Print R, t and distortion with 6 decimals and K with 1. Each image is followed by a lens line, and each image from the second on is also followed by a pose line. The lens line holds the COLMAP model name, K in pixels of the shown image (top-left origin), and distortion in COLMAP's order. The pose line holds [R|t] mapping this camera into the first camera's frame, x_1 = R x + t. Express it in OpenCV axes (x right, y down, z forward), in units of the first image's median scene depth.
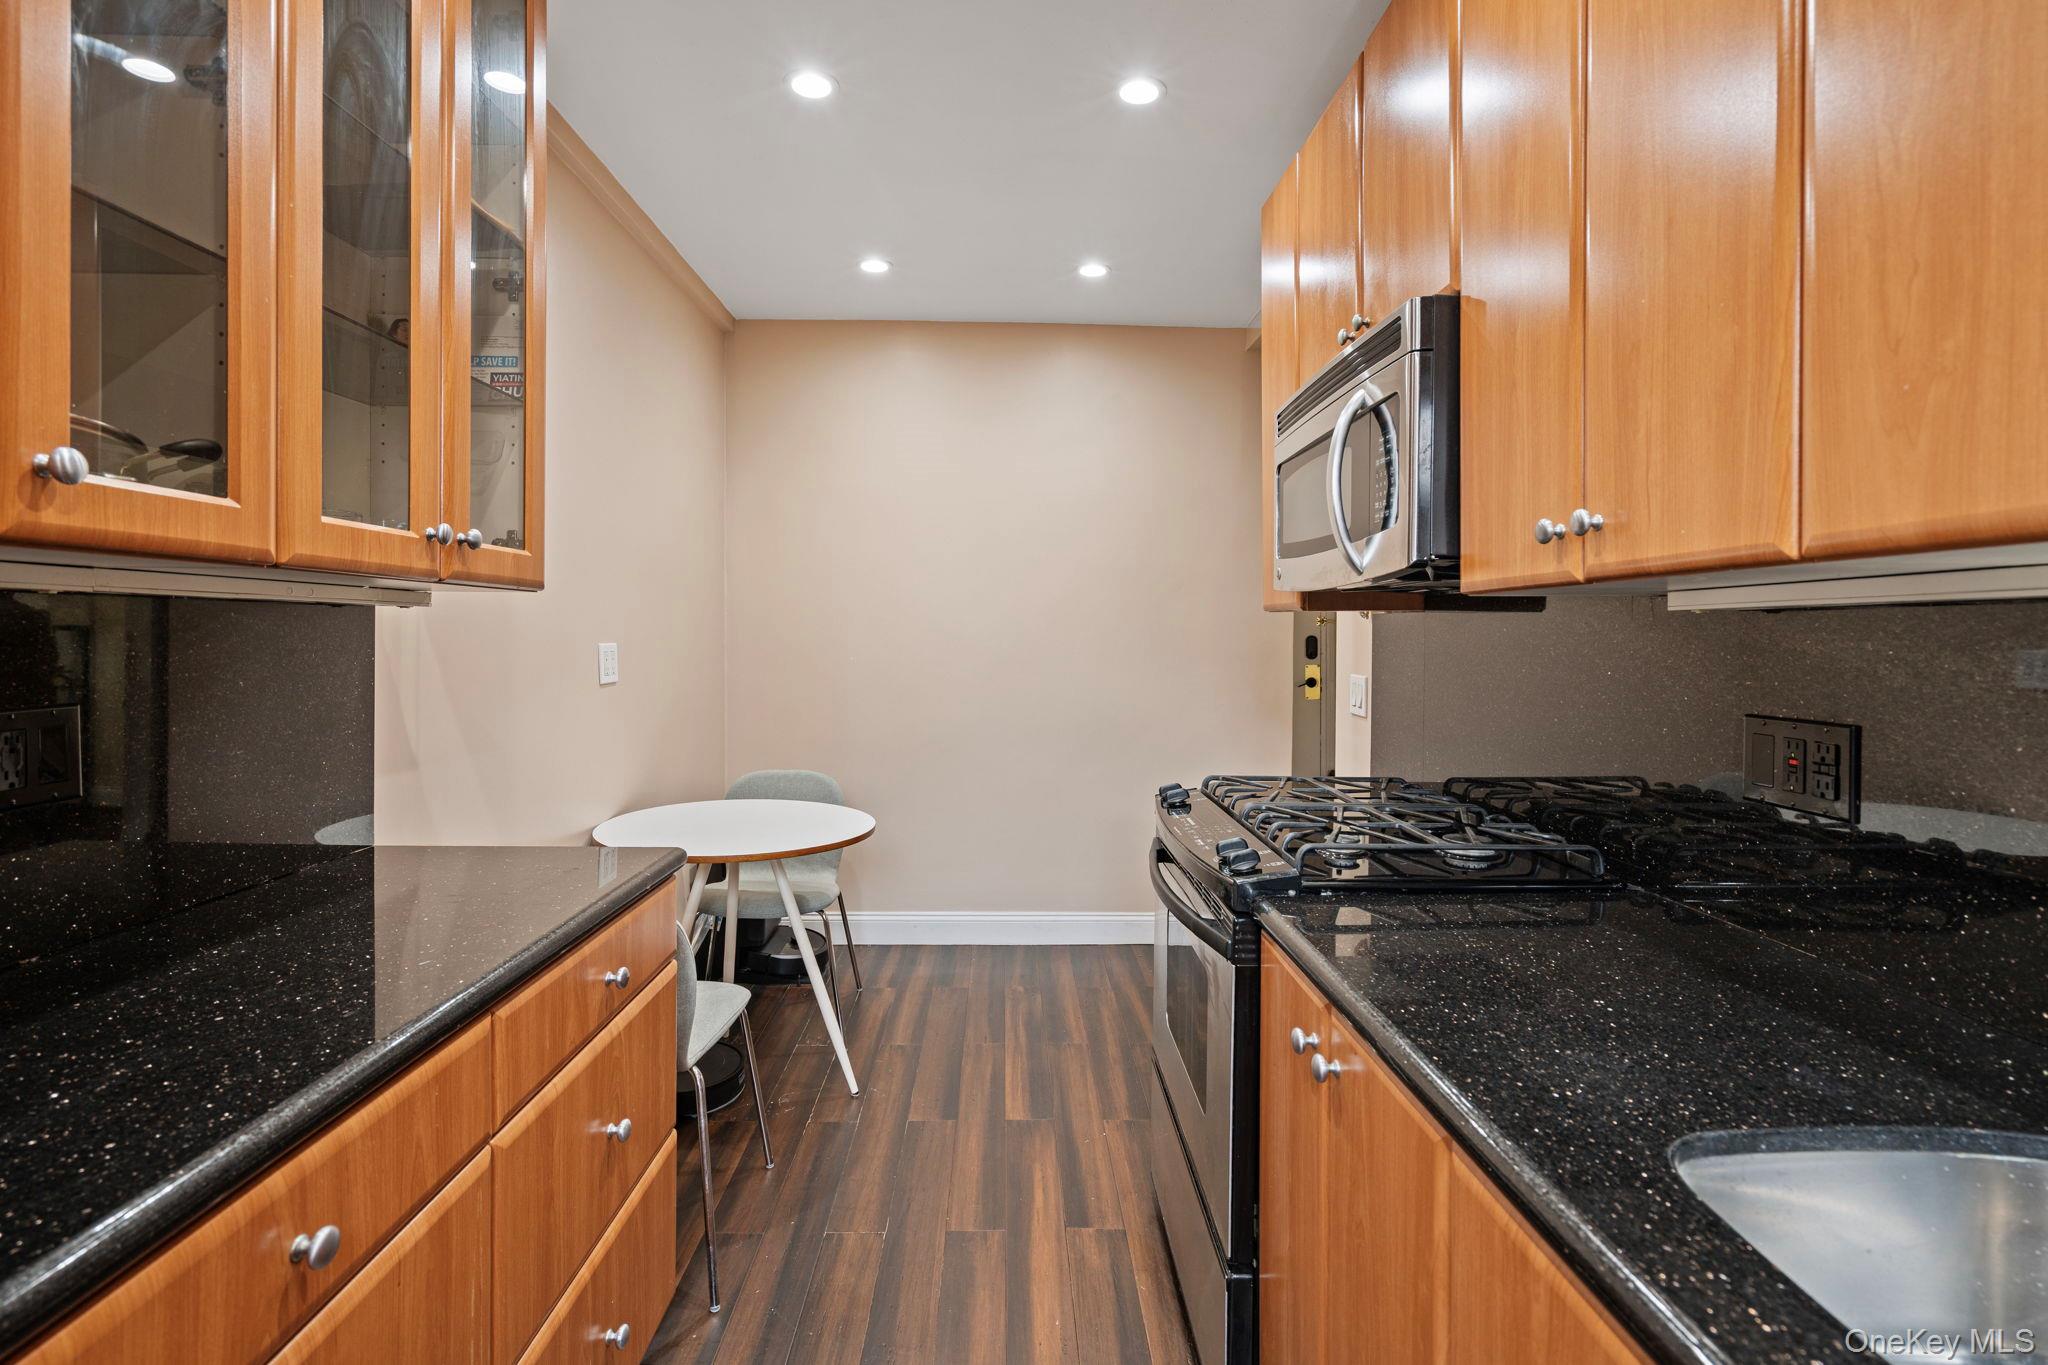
lens RADIAL K [[936.0, 0, 1030.6], [0, 936.0, 658.1], [0, 0, 1]] dist [-0.008023, 0.005416]
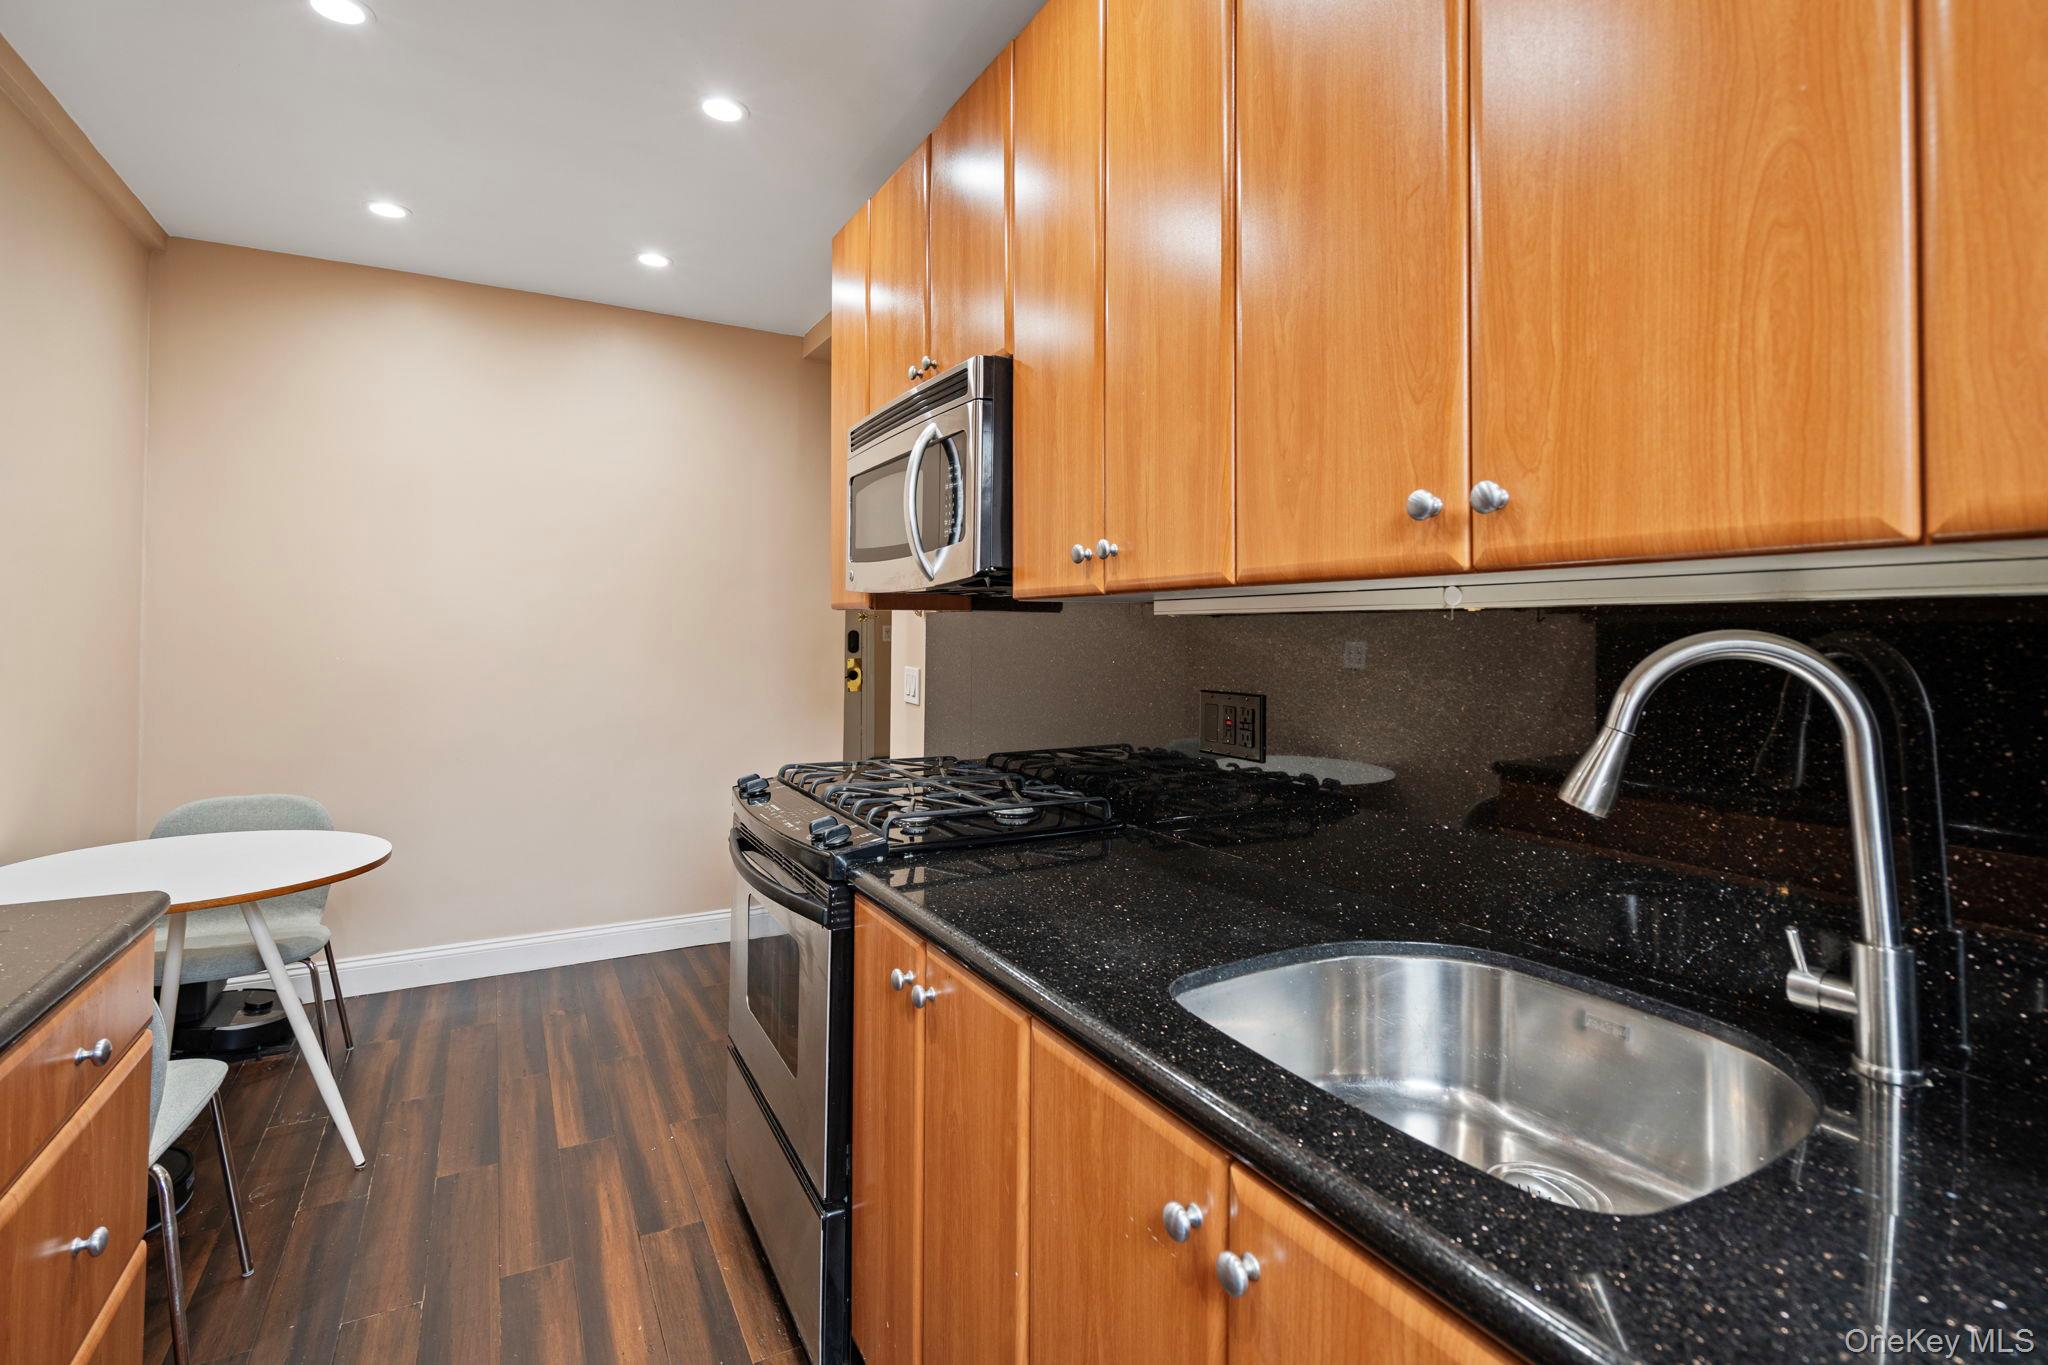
lens RADIAL K [[928.5, 0, 1017.9], [0, 928.5, 658.2], [0, 0, 1]] dist [-0.008964, 0.004874]
pose [[0.890430, -0.013314, 0.454925, -0.079187], [0.010506, 0.999907, 0.008700, -0.001547], [-0.454998, -0.002968, 0.890487, -0.079908]]
